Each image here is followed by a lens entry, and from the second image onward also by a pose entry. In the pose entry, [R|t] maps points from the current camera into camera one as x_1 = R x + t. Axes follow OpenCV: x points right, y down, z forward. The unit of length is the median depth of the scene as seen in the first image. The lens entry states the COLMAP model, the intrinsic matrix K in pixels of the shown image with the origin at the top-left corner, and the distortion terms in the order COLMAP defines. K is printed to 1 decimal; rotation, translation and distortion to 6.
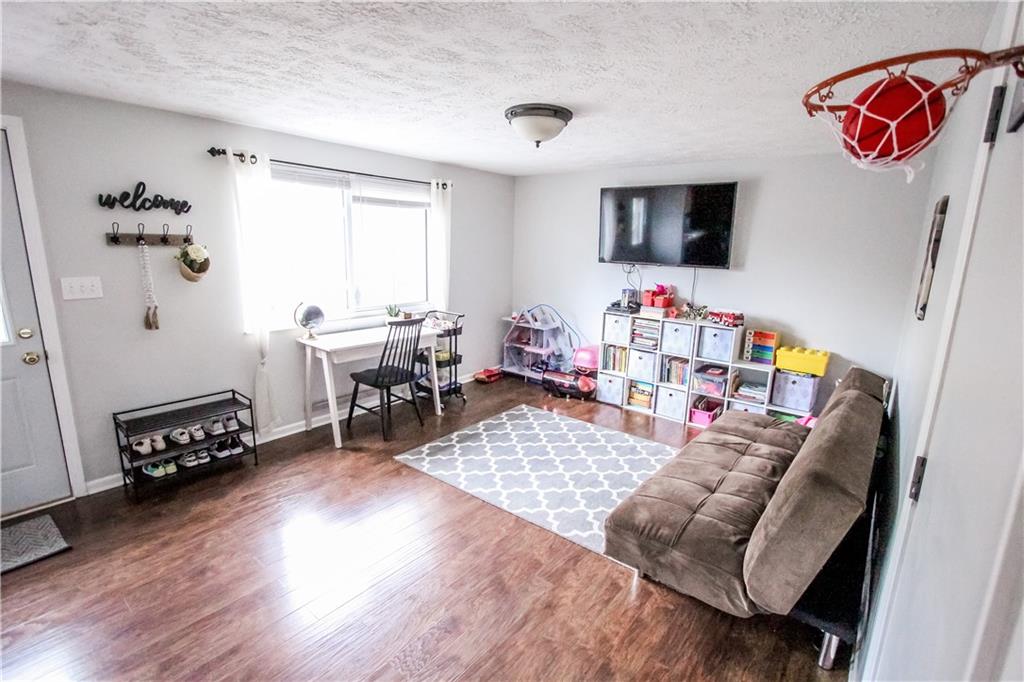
lens RADIAL K [[471.1, 0, 517.3], [0, 471.1, 339.3], [0, 0, 1]] dist [-0.018695, 0.000051]
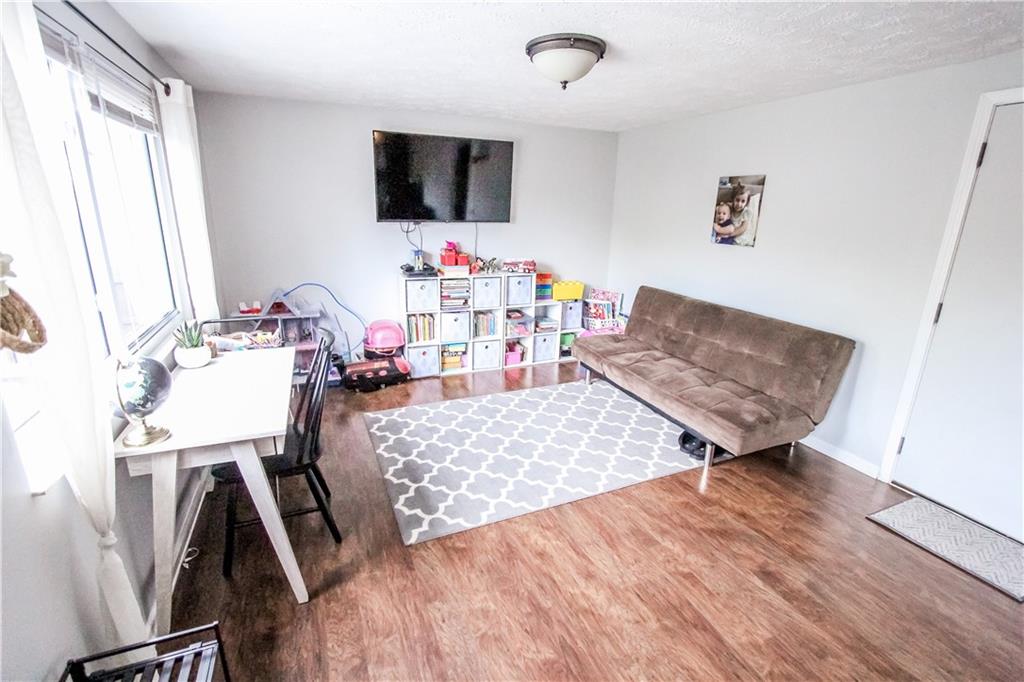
lens RADIAL K [[470.1, 0, 512.0], [0, 470.1, 341.0], [0, 0, 1]] dist [-0.015005, 0.000840]
pose [[0.470840, -0.261140, 0.842683, -0.526630], [0.170234, 0.964128, 0.203659, -0.098343], [-0.865638, 0.047562, 0.498405, 0.429938]]
